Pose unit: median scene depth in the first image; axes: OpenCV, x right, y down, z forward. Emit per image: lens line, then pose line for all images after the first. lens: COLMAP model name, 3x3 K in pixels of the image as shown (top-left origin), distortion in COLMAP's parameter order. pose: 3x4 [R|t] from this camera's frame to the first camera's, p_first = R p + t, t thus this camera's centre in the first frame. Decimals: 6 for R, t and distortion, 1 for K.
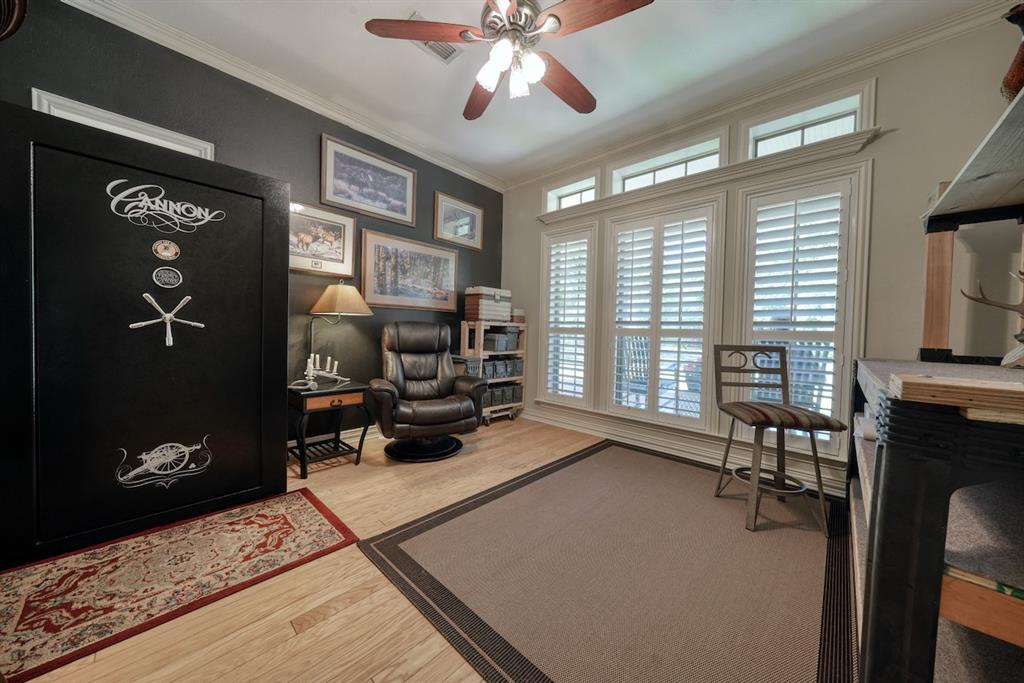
lens RADIAL K [[344.9, 0, 510.6], [0, 344.9, 340.7], [0, 0, 1]] dist [-0.005240, 0.000959]
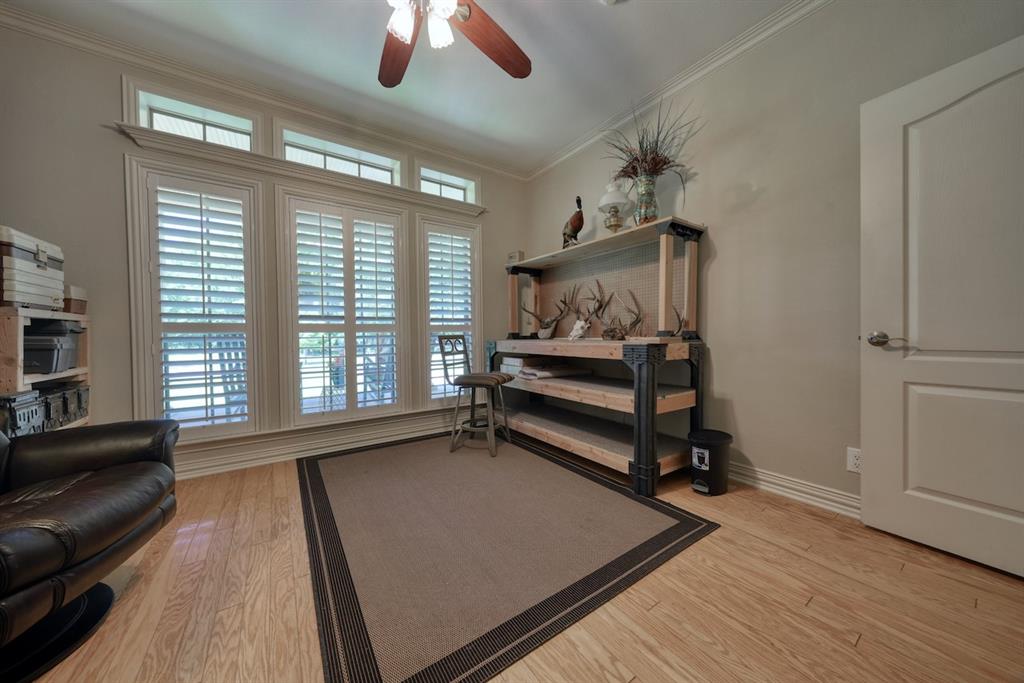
lens RADIAL K [[344.9, 0, 515.8], [0, 344.9, 339.2], [0, 0, 1]] dist [-0.005240, 0.000959]
pose [[0.210934, -0.041626, 0.976614, -0.392856], [0.044236, 0.998476, 0.033004, -0.002478], [-0.976499, 0.036240, 0.212454, 0.308114]]
